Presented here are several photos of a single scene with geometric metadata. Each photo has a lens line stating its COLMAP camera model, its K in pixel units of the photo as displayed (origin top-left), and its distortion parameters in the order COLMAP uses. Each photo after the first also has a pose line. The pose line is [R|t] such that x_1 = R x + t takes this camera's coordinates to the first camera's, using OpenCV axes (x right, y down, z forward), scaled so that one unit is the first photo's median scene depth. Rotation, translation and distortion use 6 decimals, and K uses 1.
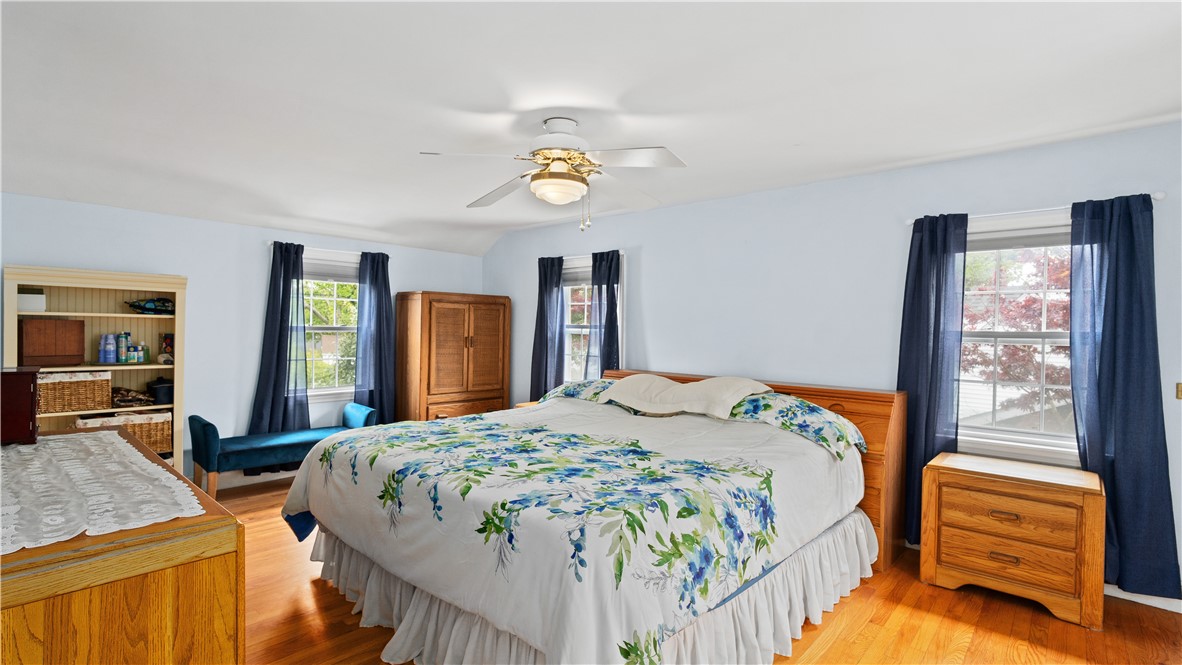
lens RADIAL K [[562.8, 0, 574.0], [0, 562.8, 327.9], [0, 0, 1]] dist [-0.012735, 0.005966]
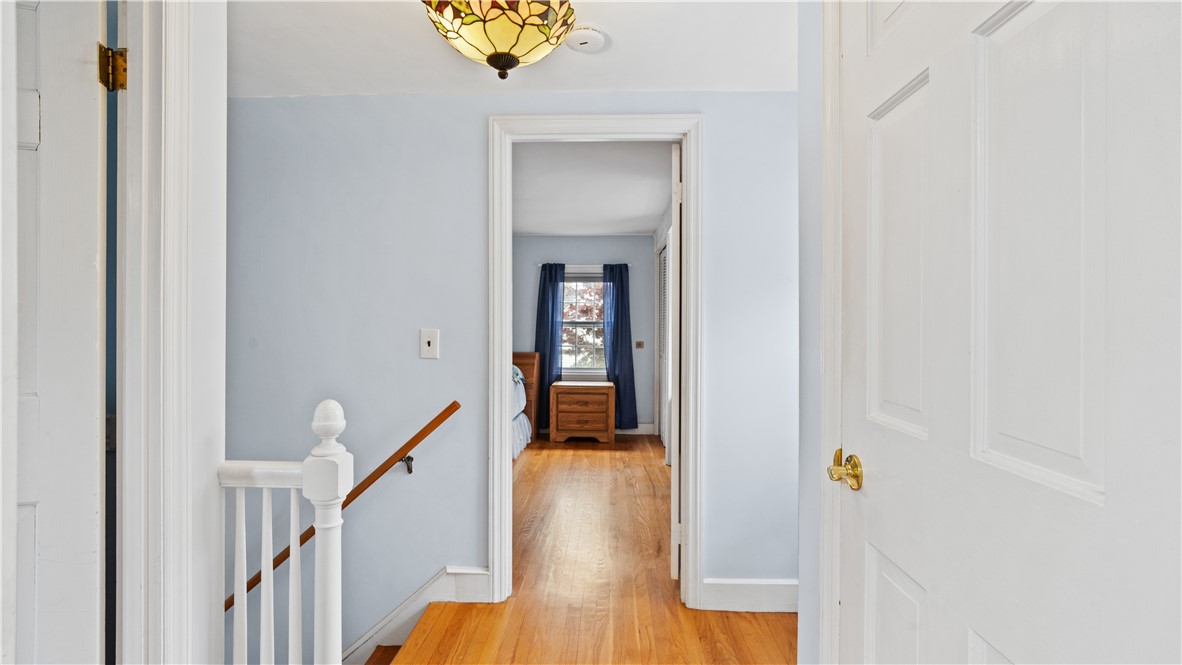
lens RADIAL K [[562.8, 0, 590.5], [0, 562.8, 330.8], [0, 0, 1]] dist [-0.012735, 0.005966]
pose [[0.757347, -0.011717, 0.652907, -0.635304], [0.008301, 0.999931, 0.008316, 0.027878], [-0.652960, -0.000878, 0.757392, -0.686887]]
